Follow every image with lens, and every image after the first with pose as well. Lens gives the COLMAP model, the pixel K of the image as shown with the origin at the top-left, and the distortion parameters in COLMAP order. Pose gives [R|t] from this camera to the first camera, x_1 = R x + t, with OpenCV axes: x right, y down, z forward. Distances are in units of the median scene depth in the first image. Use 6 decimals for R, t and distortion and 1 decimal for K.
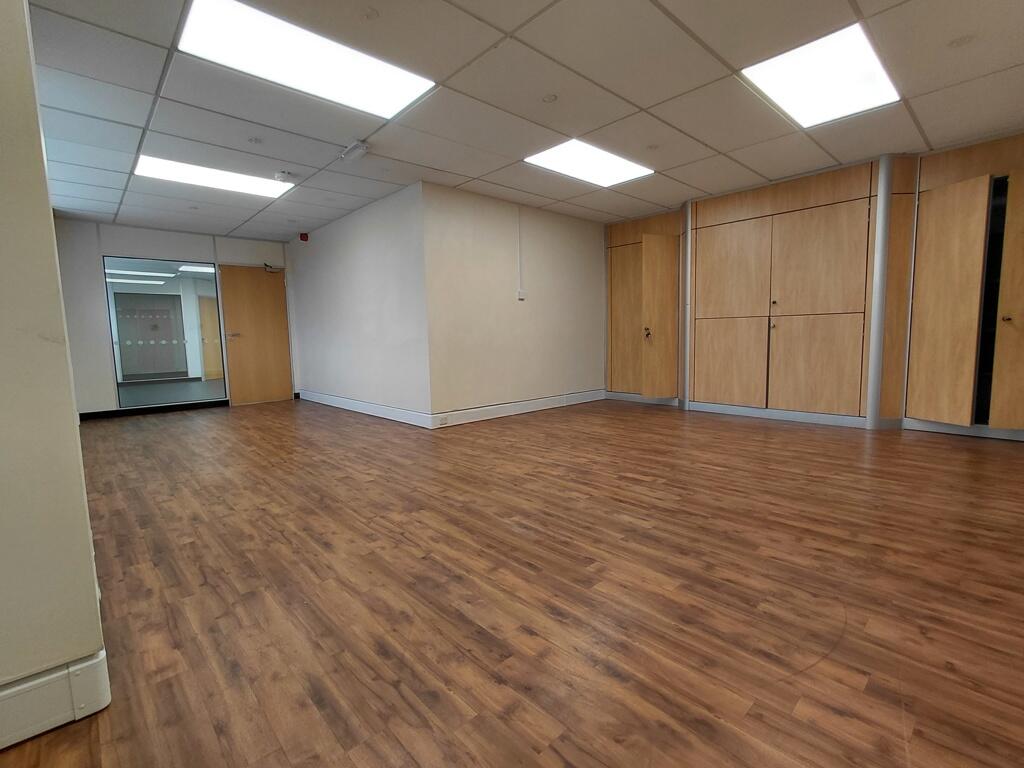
lens RADIAL K [[474.7, 0, 516.2], [0, 474.7, 382.0], [0, 0, 1]] dist [0.000105, 0.000229]
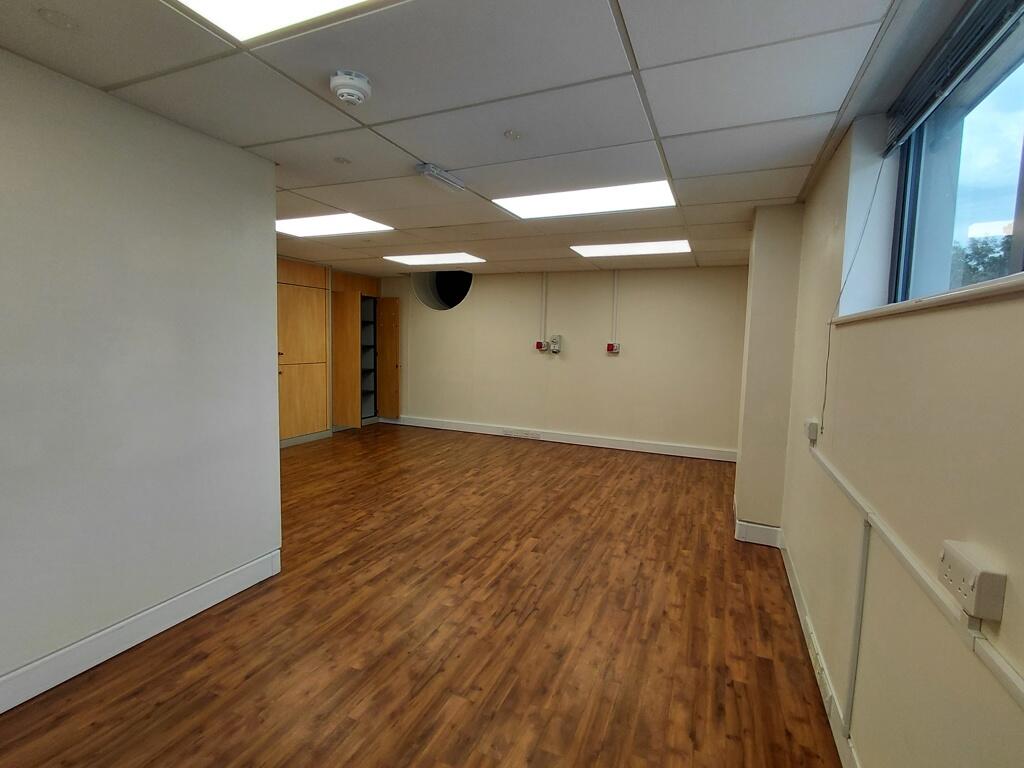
lens RADIAL K [[474.7, 0, 516.2], [0, 474.7, 382.0], [0, 0, 1]] dist [0.000105, 0.000229]
pose [[-0.399473, -0.067975, 0.914221, -1.537328], [0.077899, 0.991123, 0.107732, -0.337394], [-0.913429, 0.114253, -0.390632, 1.708466]]
